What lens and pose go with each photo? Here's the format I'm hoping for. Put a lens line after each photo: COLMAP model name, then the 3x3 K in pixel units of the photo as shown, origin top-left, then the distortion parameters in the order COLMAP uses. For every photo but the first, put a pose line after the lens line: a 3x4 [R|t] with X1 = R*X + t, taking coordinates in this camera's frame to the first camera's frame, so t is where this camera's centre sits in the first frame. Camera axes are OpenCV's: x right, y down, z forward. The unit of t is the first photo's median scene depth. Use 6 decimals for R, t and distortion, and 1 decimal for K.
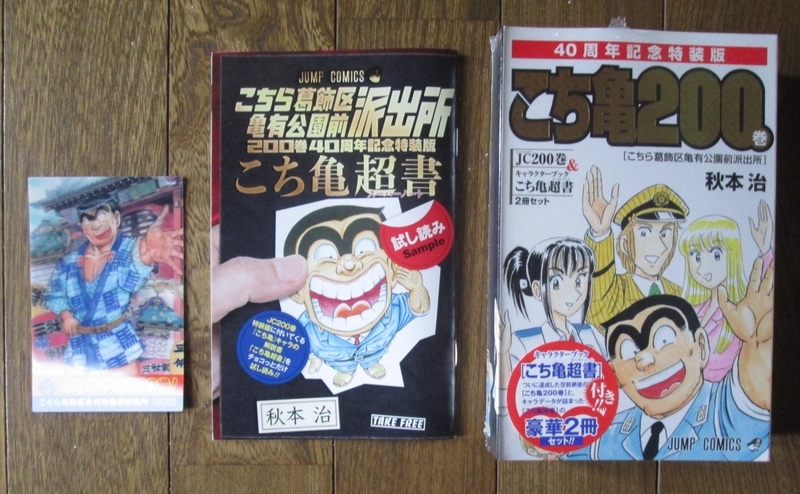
lens RADIAL K [[703.2, 0, 400.0], [0, 703.2, 247.0], [0, 0, 1]] dist [-0.033819, 0.001748]
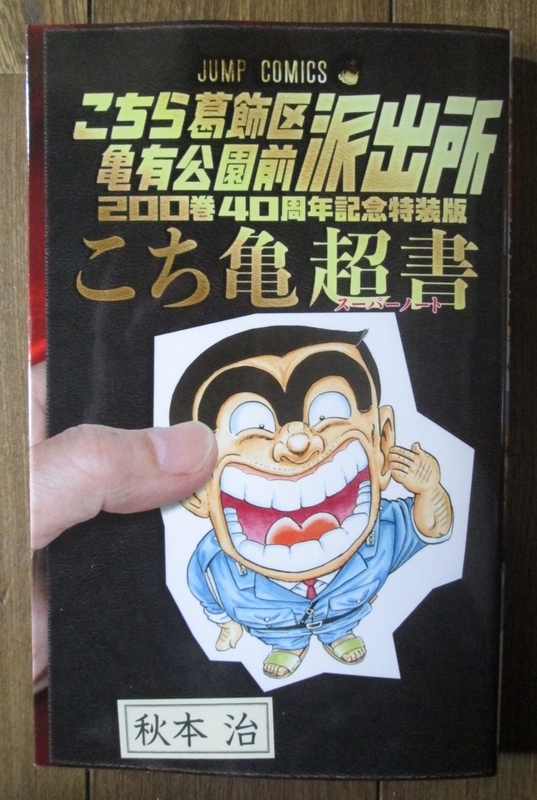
lens RADIAL K [[676.2, 0, 268.5], [0, 676.2, 400.0], [0, 0, 1]] dist [-0.146857, 0.001311]
pose [[0.989259, 0.006746, -0.146018, -0.022189], [-0.009569, 0.999780, -0.018639, 0.003741], [0.145860, 0.019836, 0.989106, 0.521076]]
